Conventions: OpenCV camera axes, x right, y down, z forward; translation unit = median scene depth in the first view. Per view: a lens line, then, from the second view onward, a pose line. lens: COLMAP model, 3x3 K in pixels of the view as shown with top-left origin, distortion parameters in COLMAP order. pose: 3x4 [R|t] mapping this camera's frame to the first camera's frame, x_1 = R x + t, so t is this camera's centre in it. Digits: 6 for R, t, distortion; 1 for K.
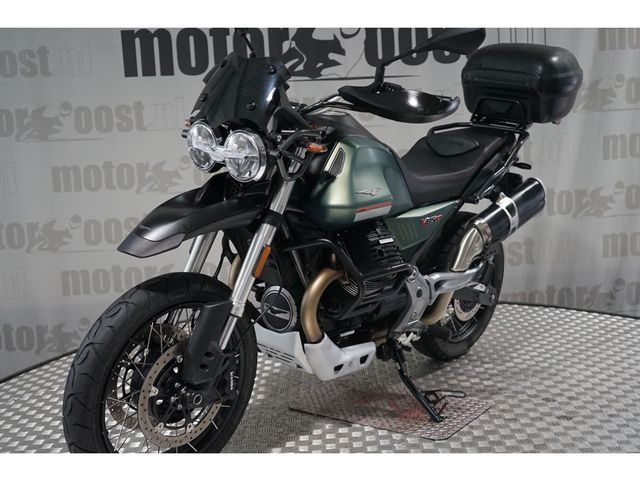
lens RADIAL K [[821.8, 0, 320.0], [0, 821.8, 240.0], [0, 0, 1]] dist [-0.016853, 0.014746]
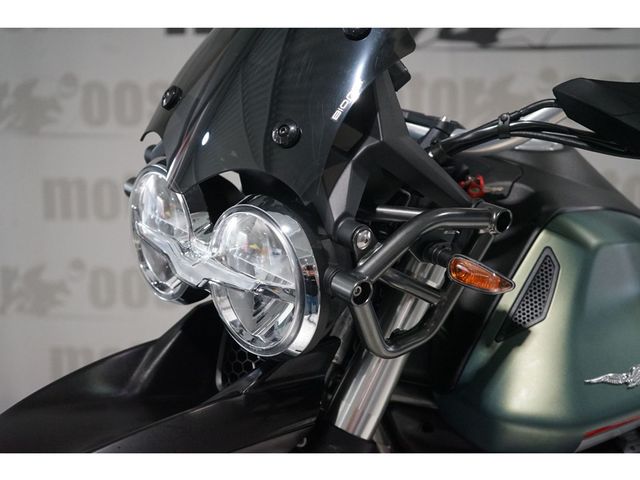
lens RADIAL K [[994.8, 0, 320.0], [0, 994.8, 240.0], [0, 0, 1]] dist [0.024614, 0.069711]
pose [[0.985543, 0.060656, -0.158196, -0.004452], [-0.060410, 0.998153, 0.006368, -0.116903], [0.158290, 0.003281, 0.987387, 0.573410]]
